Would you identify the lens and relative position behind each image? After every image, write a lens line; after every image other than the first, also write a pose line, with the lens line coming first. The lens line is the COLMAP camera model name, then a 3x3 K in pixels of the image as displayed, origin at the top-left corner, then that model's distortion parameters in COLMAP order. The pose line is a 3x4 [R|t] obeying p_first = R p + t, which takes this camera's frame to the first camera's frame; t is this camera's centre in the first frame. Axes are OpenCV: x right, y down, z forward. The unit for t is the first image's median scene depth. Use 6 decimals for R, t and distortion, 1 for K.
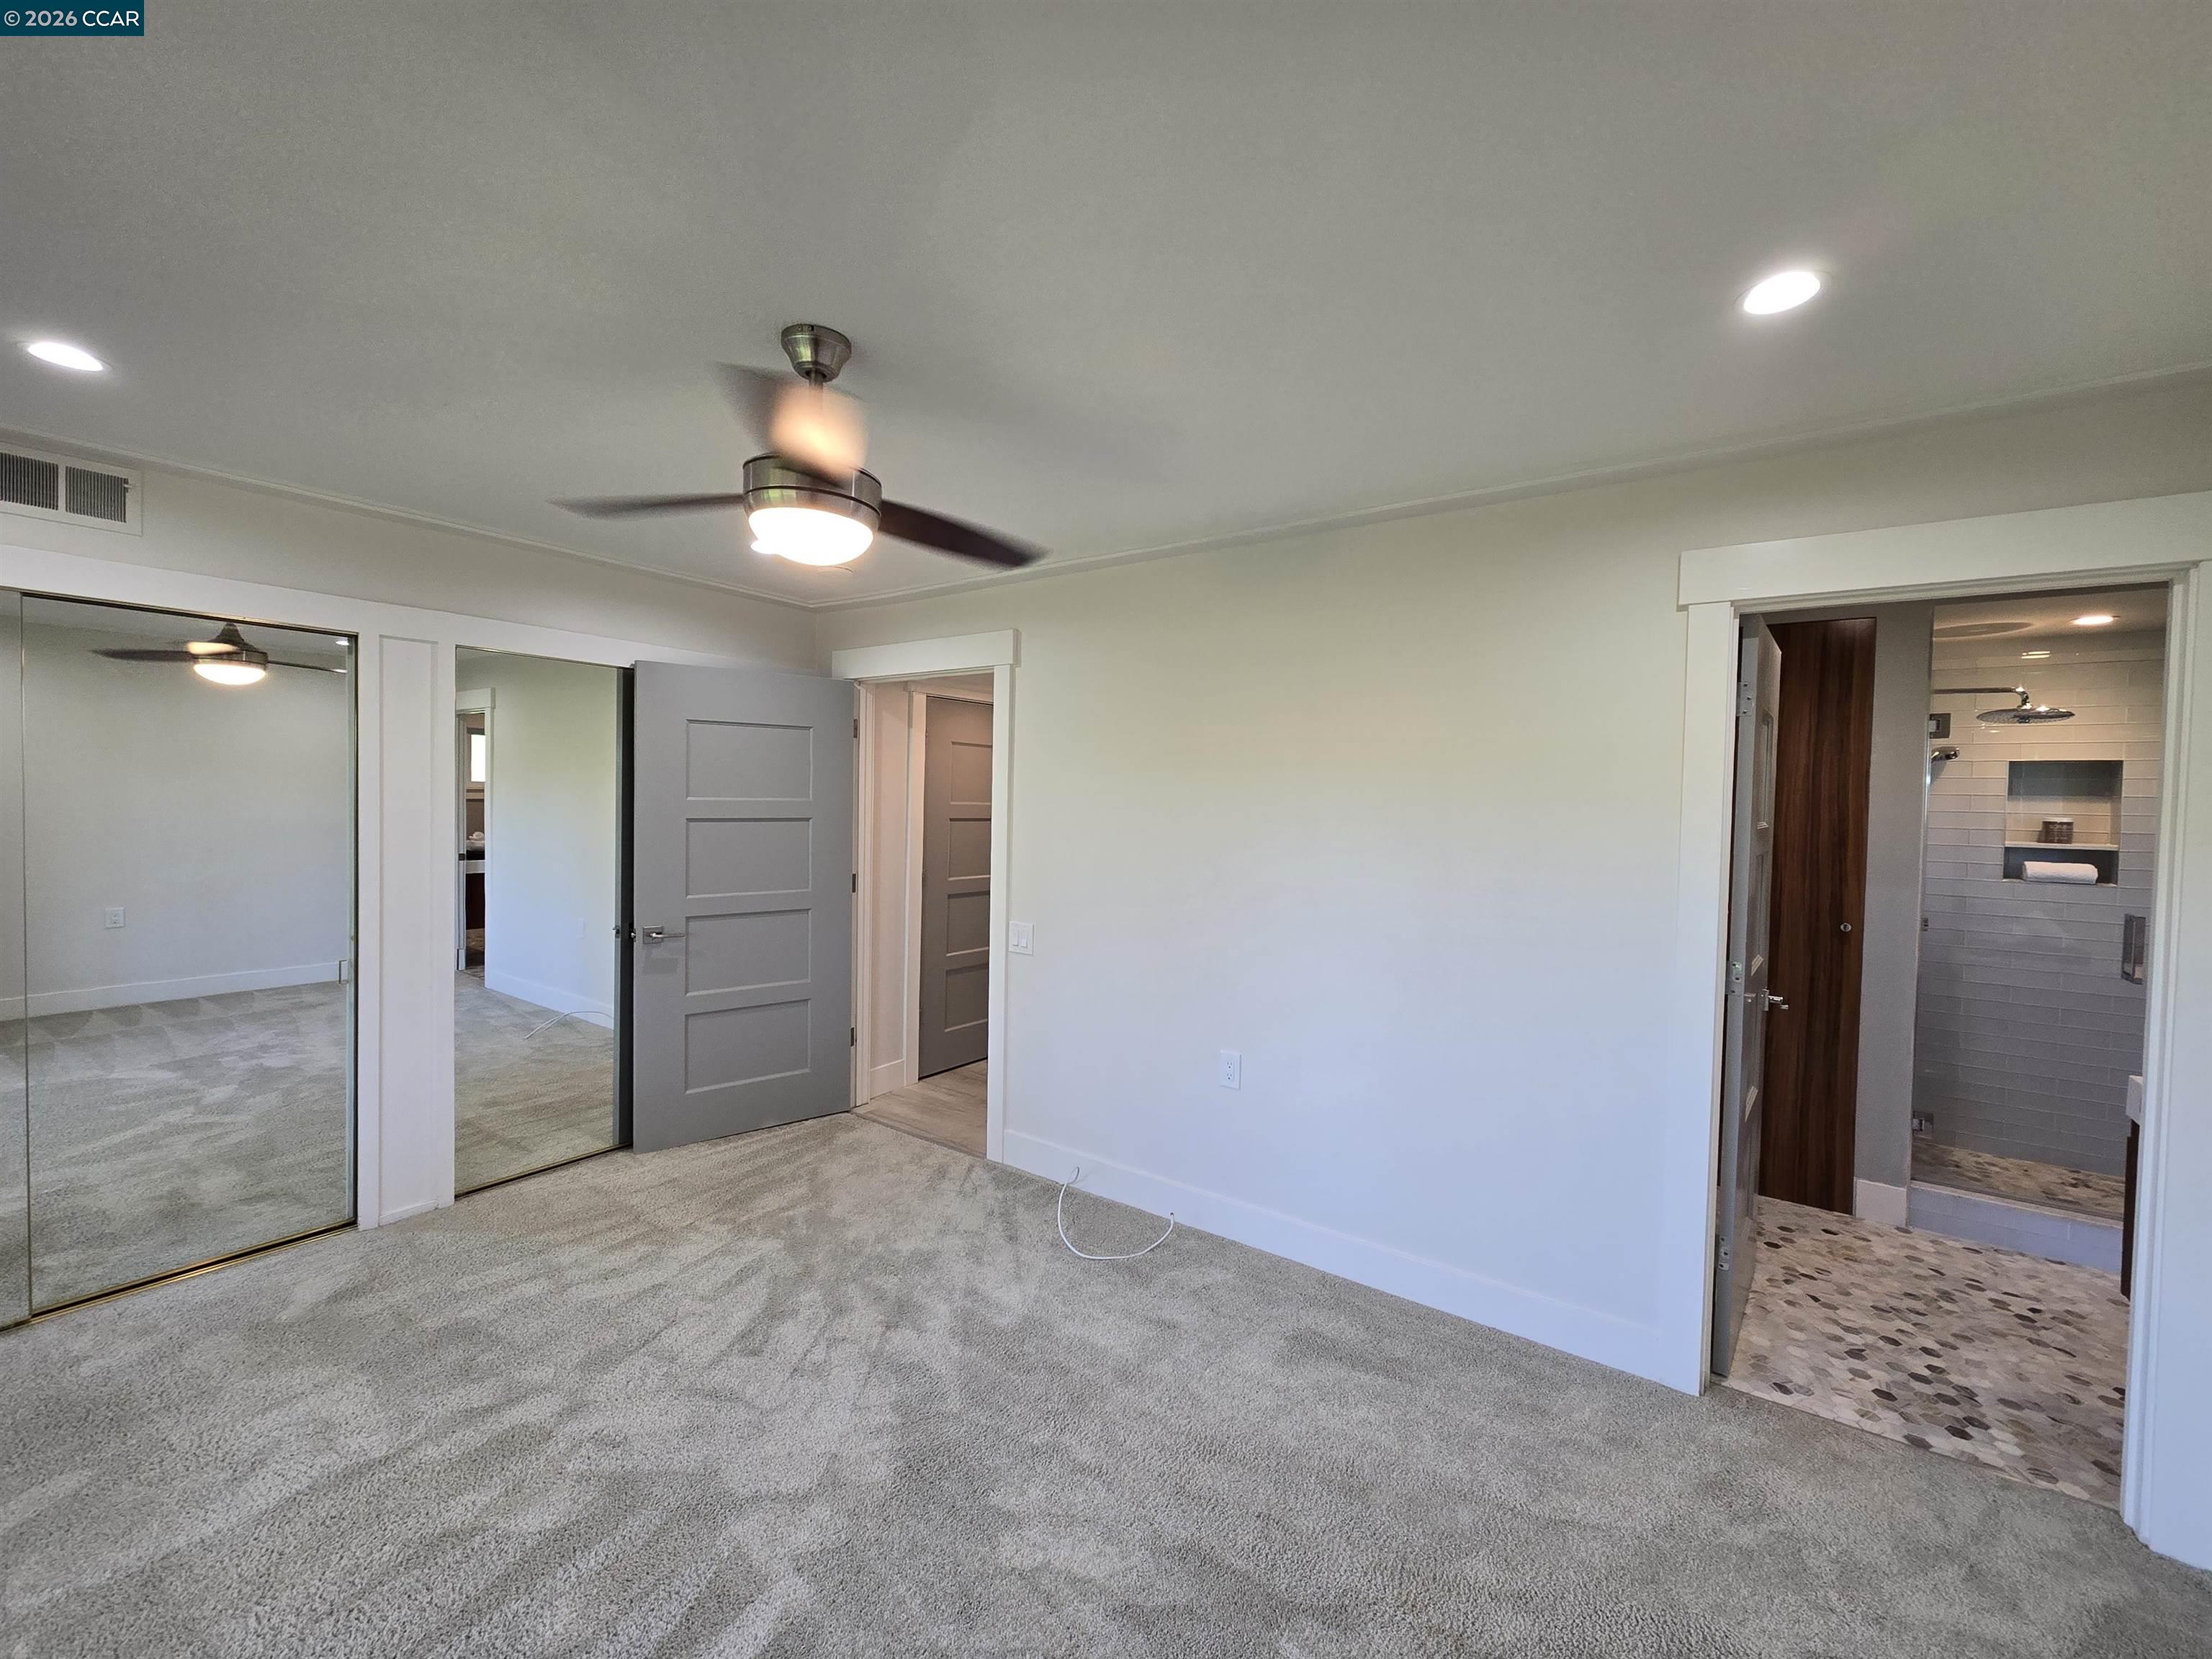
lens RADIAL K [[909.0, 0, 1104.2], [0, 909.0, 823.7], [0, 0, 1]] dist [-0.000005, 0.001522]
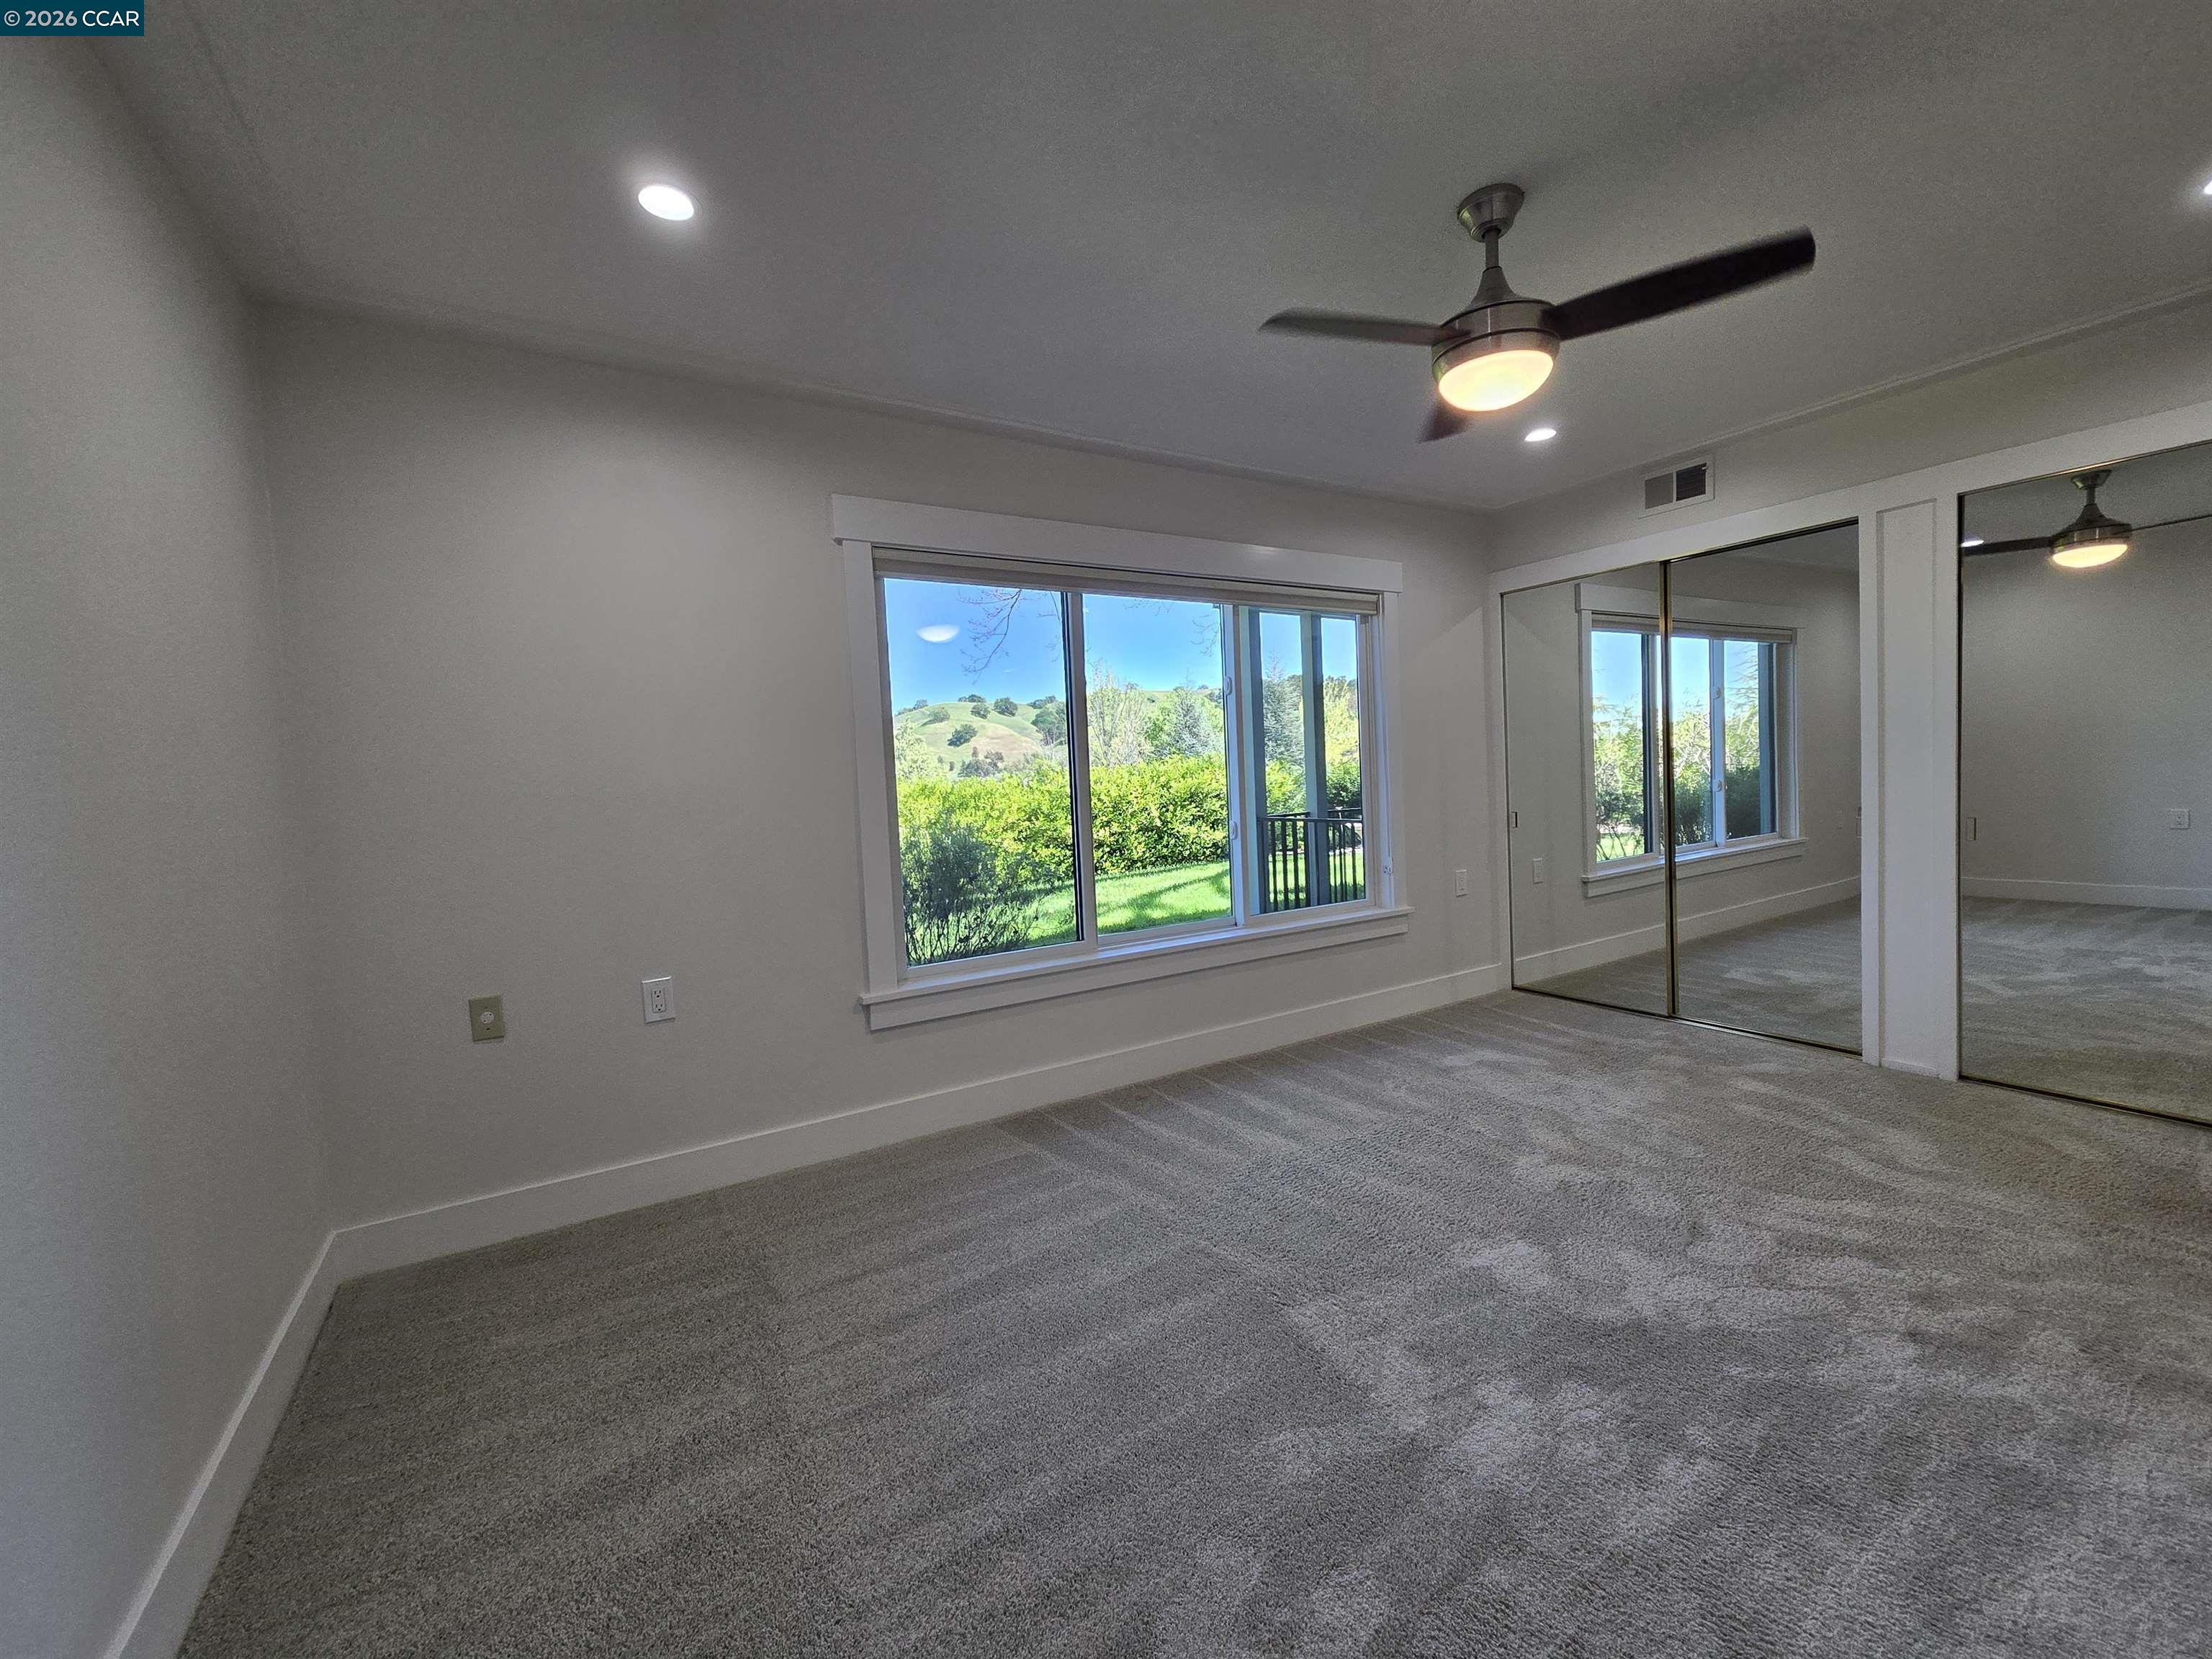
lens RADIAL K [[909.0, 0, 1108.9], [0, 909.0, 826.3], [0, 0, 1]] dist [-0.000005, 0.001522]
pose [[-0.411173, 0.039804, -0.910688, 0.511616], [0.012330, 0.999198, 0.038105, 0.100404], [0.911474, 0.004439, -0.411334, 0.575637]]
